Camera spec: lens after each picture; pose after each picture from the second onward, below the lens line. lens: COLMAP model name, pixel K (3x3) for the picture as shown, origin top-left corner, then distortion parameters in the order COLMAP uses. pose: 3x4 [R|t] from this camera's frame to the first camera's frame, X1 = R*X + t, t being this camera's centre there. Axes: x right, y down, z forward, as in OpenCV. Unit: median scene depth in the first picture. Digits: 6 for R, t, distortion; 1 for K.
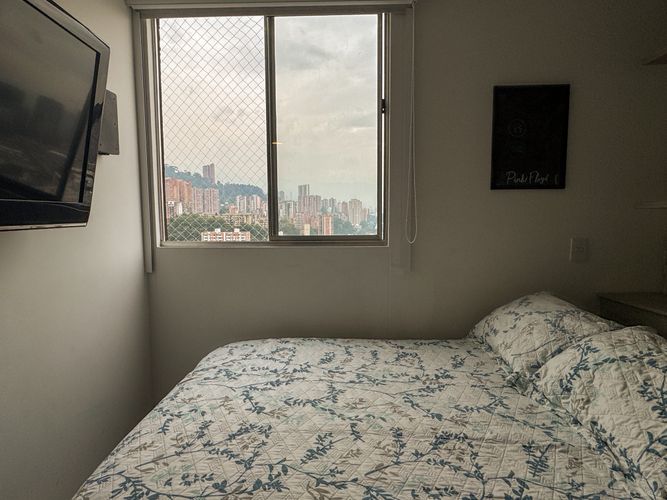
lens RADIAL K [[376.2, 0, 323.7], [0, 376.2, 248.4], [0, 0, 1]] dist [-0.002228, 0.000785]
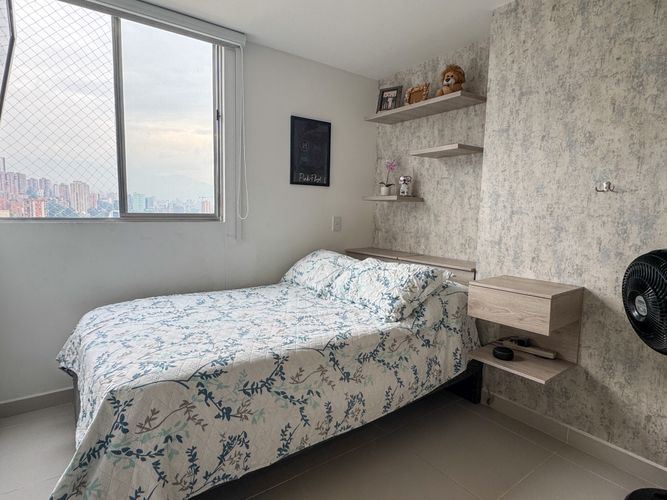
lens RADIAL K [[380.6, 0, 333.5], [0, 380.6, 250.0], [0, 0, 1]] dist [-0.001049, -0.000217]
pose [[0.780926, -0.043335, 0.623118, -0.547671], [0.024327, 0.998944, 0.038984, 0.074843], [-0.624149, -0.015285, 0.781156, -0.436957]]
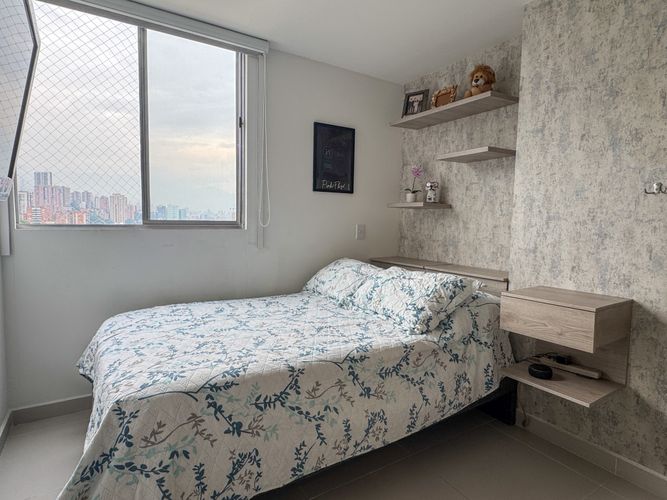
lens RADIAL K [[380.6, 0, 333.5], [0, 380.6, 250.0], [0, 0, 1]] dist [-0.001049, -0.000217]
pose [[0.824257, -0.023316, 0.565736, -0.488863], [0.022132, 0.999715, 0.008957, 0.090858], [-0.565784, 0.005138, 0.824538, -0.400665]]
